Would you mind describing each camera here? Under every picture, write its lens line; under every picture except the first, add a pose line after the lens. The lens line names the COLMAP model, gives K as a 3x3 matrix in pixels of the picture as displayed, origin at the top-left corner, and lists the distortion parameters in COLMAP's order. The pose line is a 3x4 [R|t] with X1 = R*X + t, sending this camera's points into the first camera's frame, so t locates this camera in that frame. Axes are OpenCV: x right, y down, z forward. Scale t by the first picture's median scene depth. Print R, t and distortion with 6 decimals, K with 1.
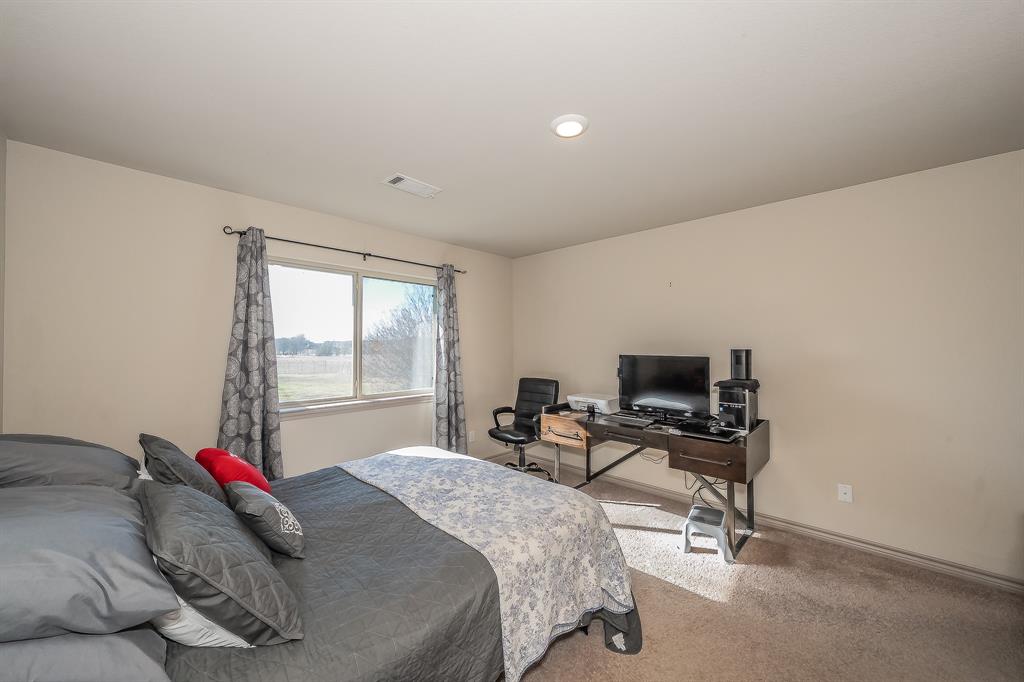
lens RADIAL K [[396.1, 0, 510.8], [0, 396.1, 341.2], [0, 0, 1]] dist [0.002116, 0.000276]
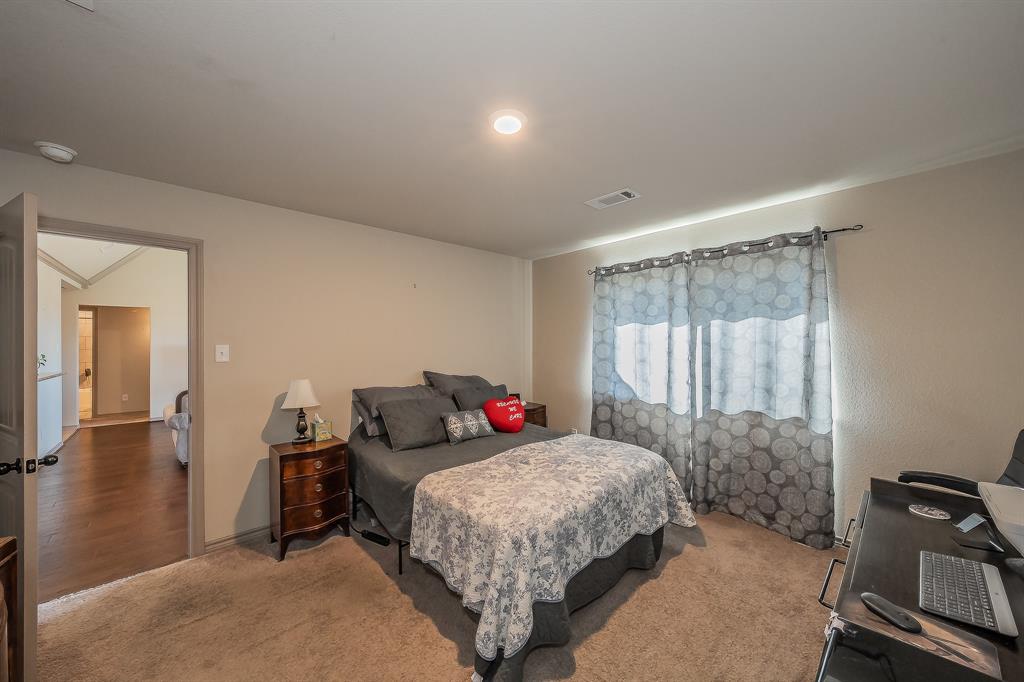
lens RADIAL K [[360.6, 0, 511.3], [0, 360.6, 344.1], [0, 0, 1]] dist [-0.000631, -0.000097]
pose [[-0.096743, 0.005323, -0.995295, 1.021274], [0.016941, 0.999850, 0.003701, -0.014275], [0.995165, -0.016503, -0.096818, 1.080813]]
